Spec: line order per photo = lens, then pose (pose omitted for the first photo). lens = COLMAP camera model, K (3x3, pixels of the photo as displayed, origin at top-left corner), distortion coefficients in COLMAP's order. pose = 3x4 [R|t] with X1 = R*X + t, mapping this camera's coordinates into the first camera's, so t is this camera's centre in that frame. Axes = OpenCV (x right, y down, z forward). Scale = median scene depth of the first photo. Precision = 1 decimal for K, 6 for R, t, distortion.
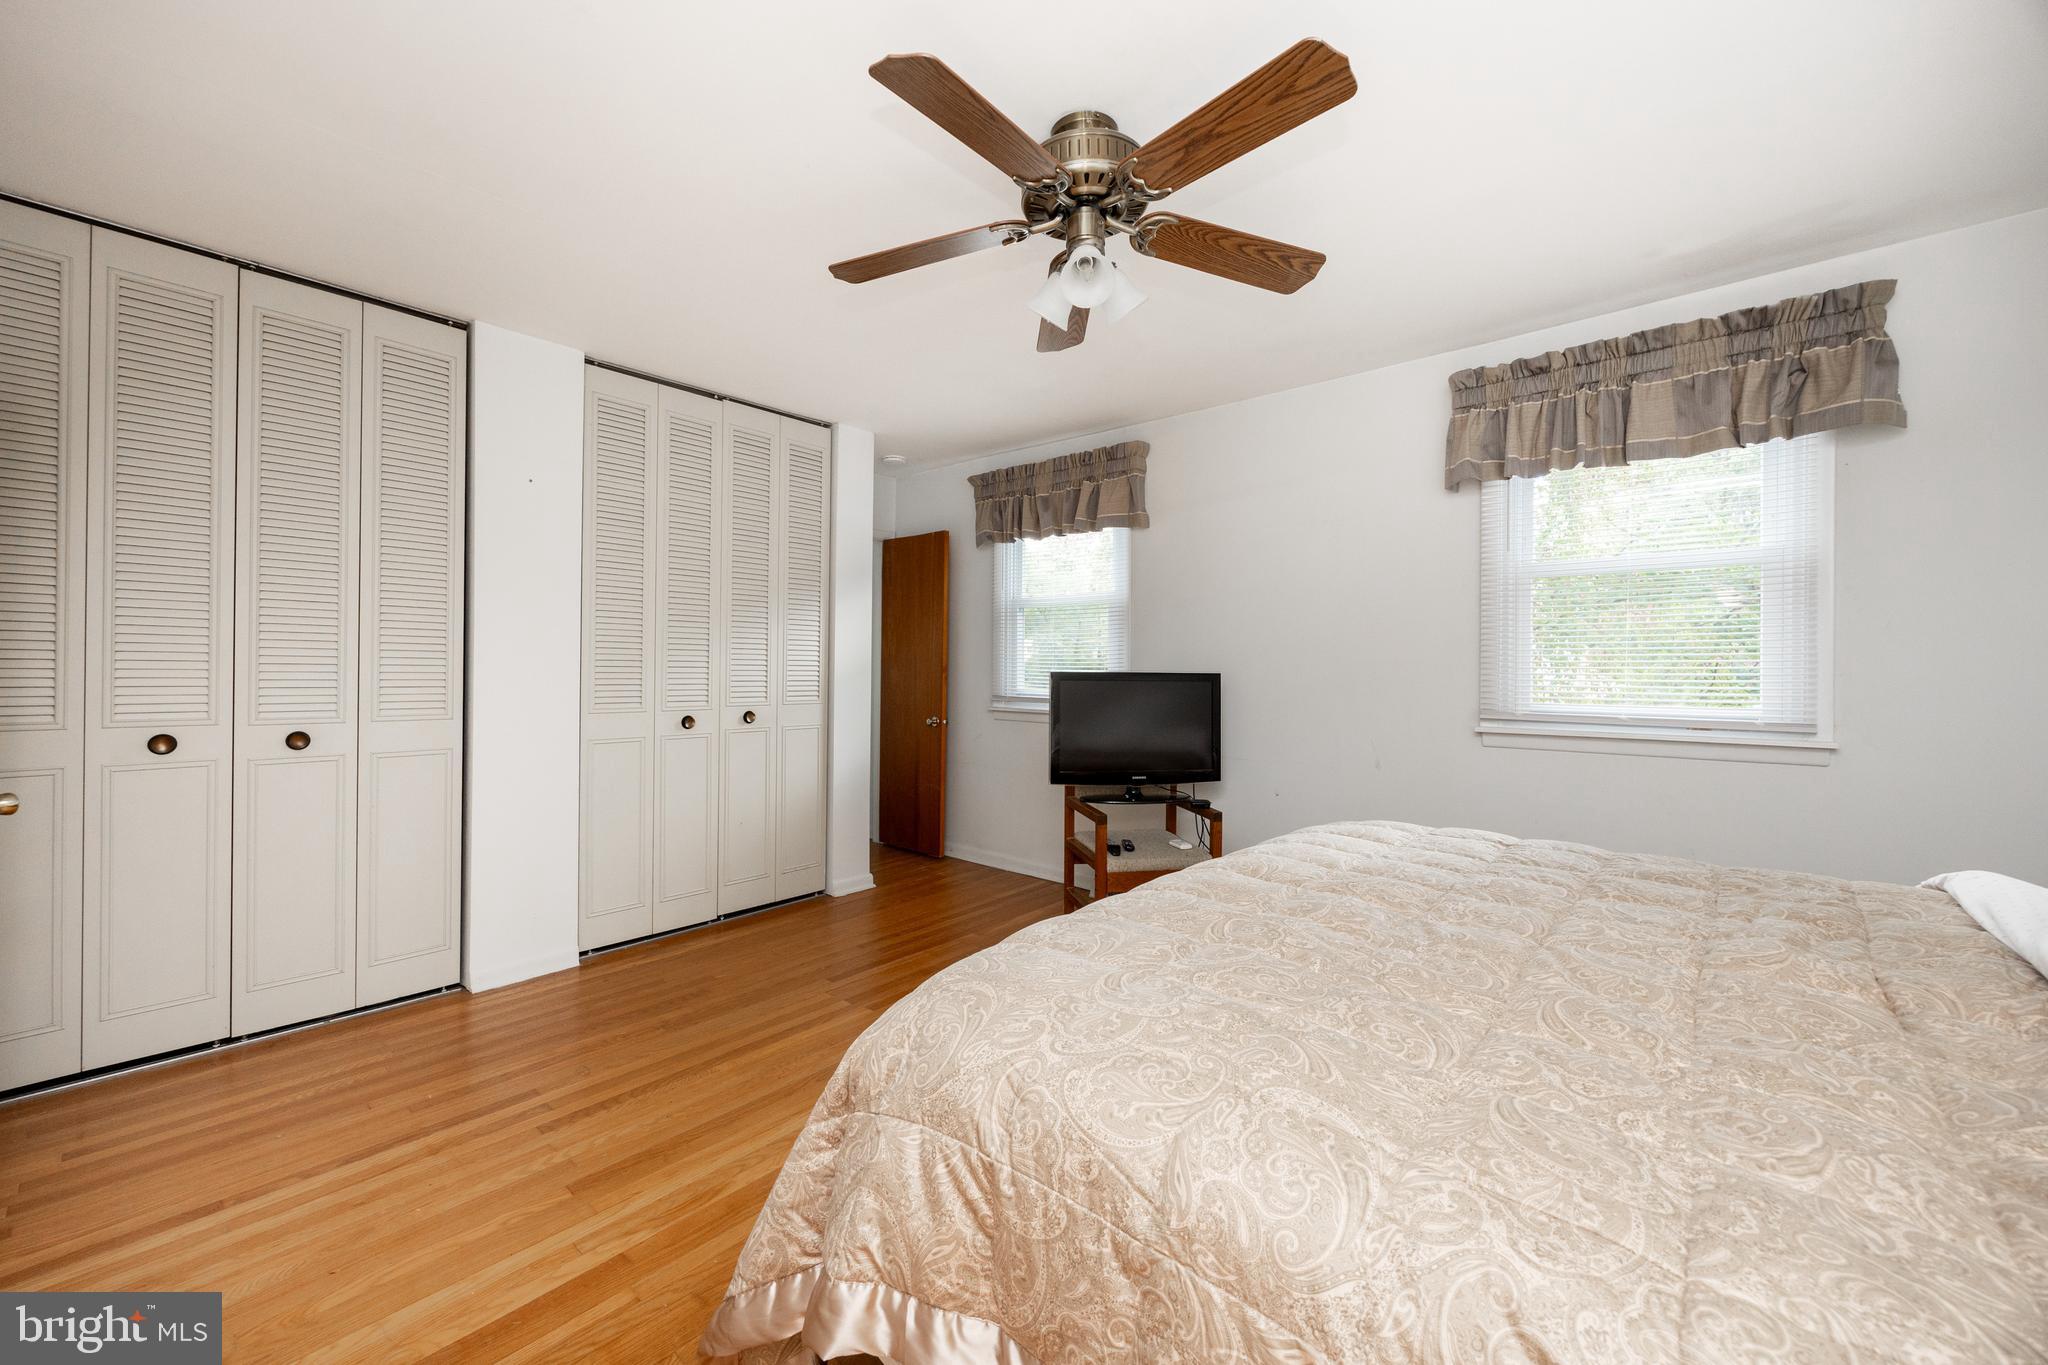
lens RADIAL K [[793.4, 0, 1014.8], [0, 793.4, 672.5], [0, 0, 1]] dist [-0.003139, -0.001107]
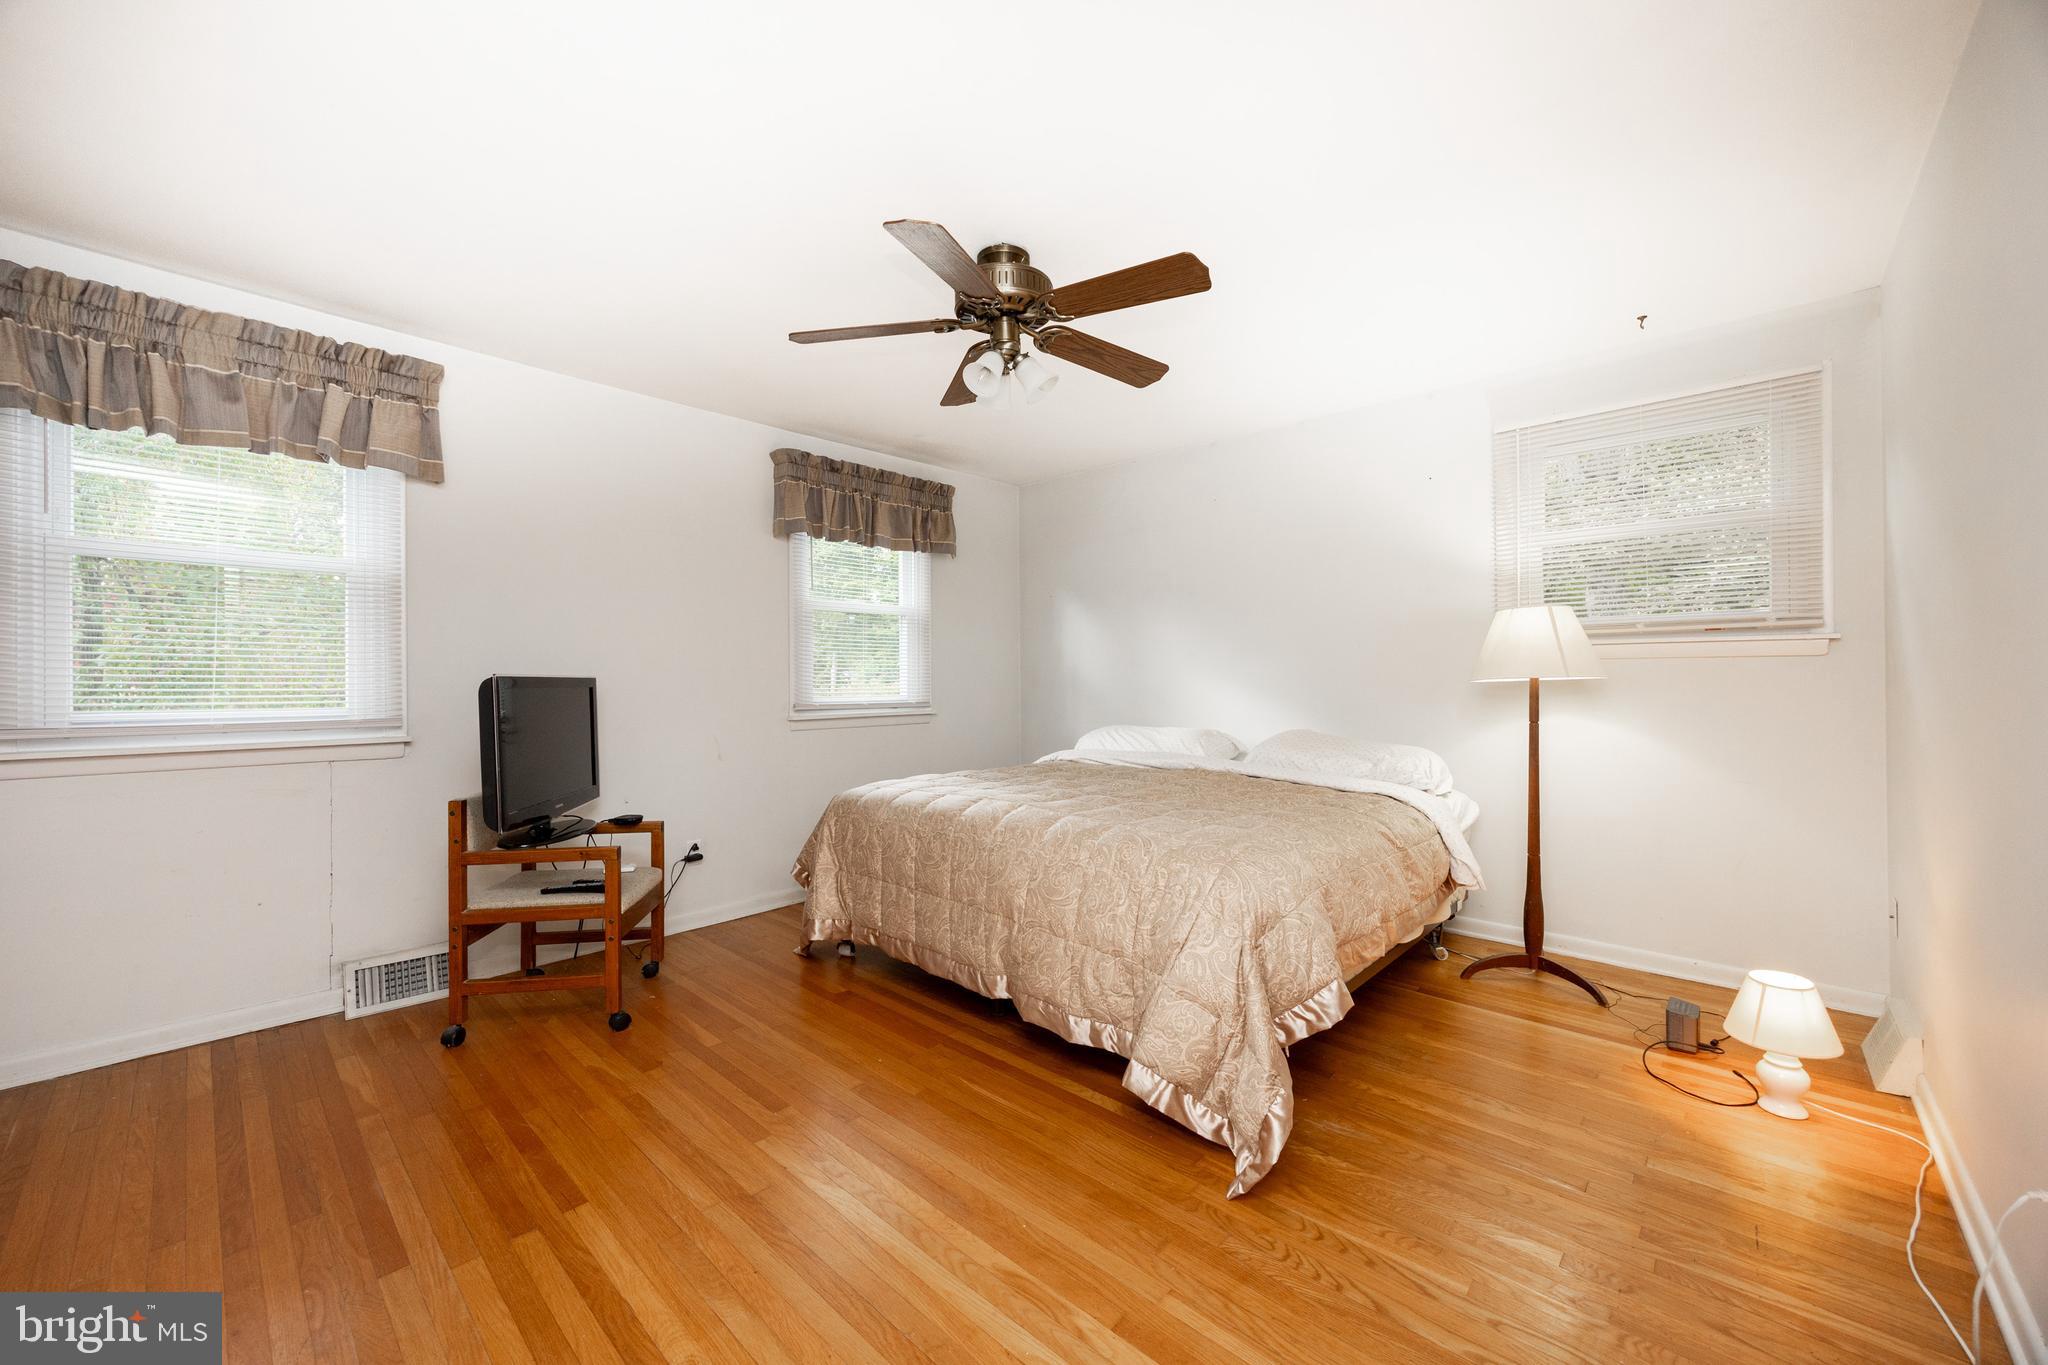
lens RADIAL K [[793.4, 0, 1016.9], [0, 793.4, 684.9], [0, 0, 1]] dist [-0.003139, -0.001107]
pose [[0.029260, -0.008575, 0.999535, -0.781583], [0.014237, 0.999865, 0.008161, 0.009683], [-0.999470, 0.013991, 0.029379, 0.611883]]
